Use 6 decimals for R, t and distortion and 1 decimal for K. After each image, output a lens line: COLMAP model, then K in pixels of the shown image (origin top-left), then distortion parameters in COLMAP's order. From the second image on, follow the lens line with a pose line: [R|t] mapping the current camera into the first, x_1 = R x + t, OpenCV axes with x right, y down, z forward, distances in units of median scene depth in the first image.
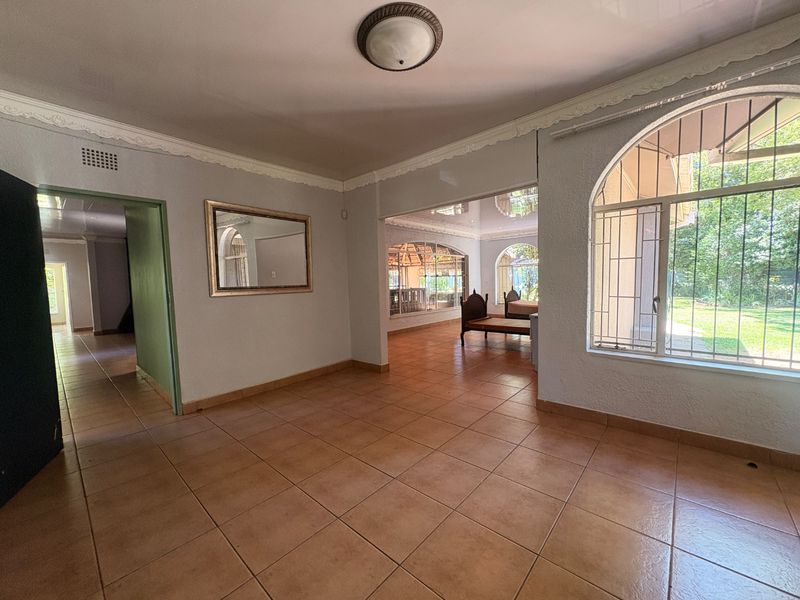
lens RADIAL K [[318.5, 0, 400.0], [0, 318.5, 299.0], [0, 0, 1]] dist [-0.000864, 0.000178]
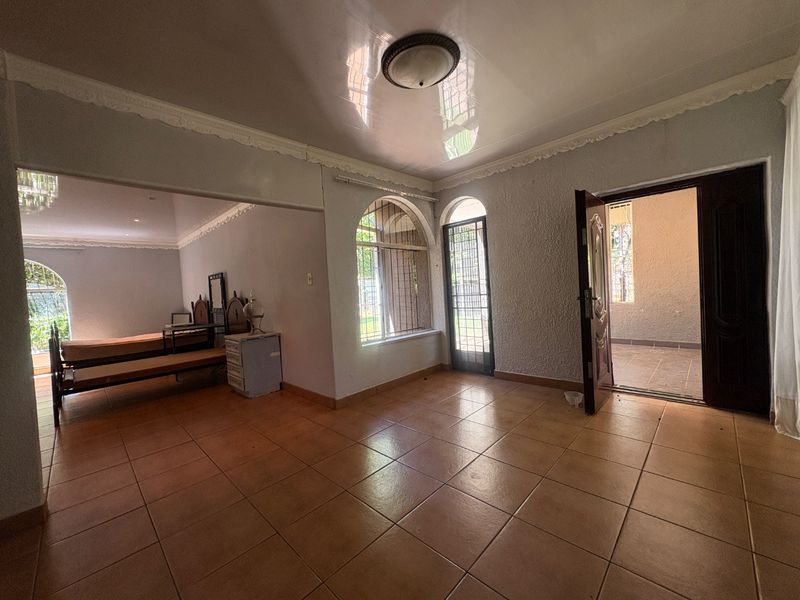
lens RADIAL K [[318.5, 0, 400.0], [0, 318.5, 299.0], [0, 0, 1]] dist [-0.000864, 0.000178]
pose [[0.045800, -0.008821, 0.998912, -0.871973], [0.114083, 0.993465, 0.003542, -0.024216], [-0.992415, 0.113797, 0.046507, 0.884340]]
